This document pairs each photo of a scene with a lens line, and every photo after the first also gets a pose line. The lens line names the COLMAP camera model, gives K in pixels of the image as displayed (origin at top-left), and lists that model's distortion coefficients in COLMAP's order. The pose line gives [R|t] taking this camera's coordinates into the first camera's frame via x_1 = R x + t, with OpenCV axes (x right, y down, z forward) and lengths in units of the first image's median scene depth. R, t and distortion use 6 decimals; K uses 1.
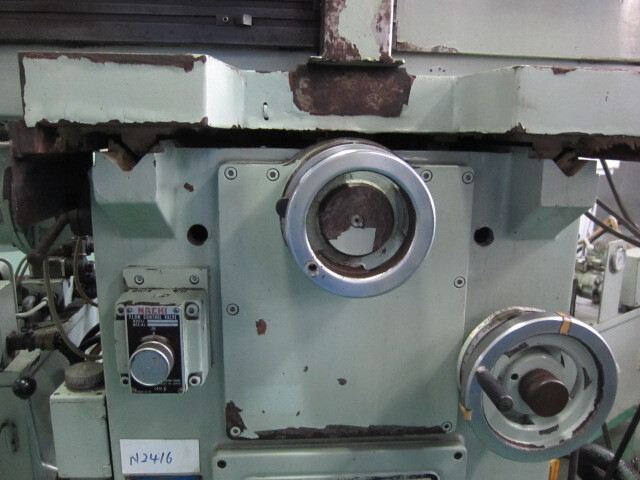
lens RADIAL K [[575.0, 0, 318.6], [0, 575.0, 239.8], [0, 0, 1]] dist [-0.060837, 0.003757]
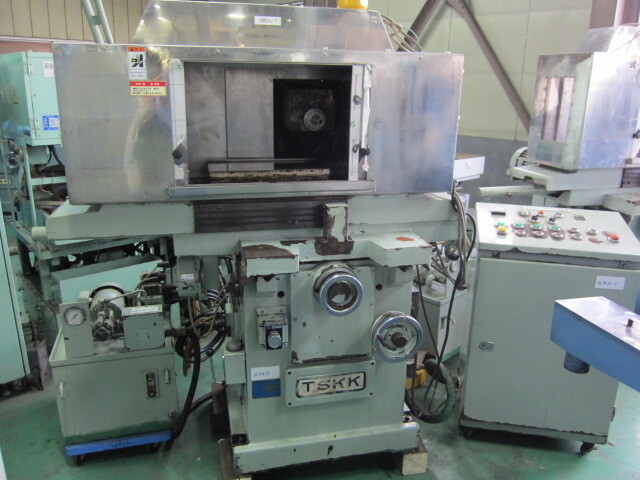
lens RADIAL K [[575.0, 0, 321.2], [0, 575.0, 239.6], [0, 0, 1]] dist [-0.060837, 0.003757]
pose [[0.987863, -0.049539, 0.147219, -0.435097], [0.036097, 0.995048, 0.092614, -0.556396], [-0.151078, -0.086176, 0.984758, -1.885214]]
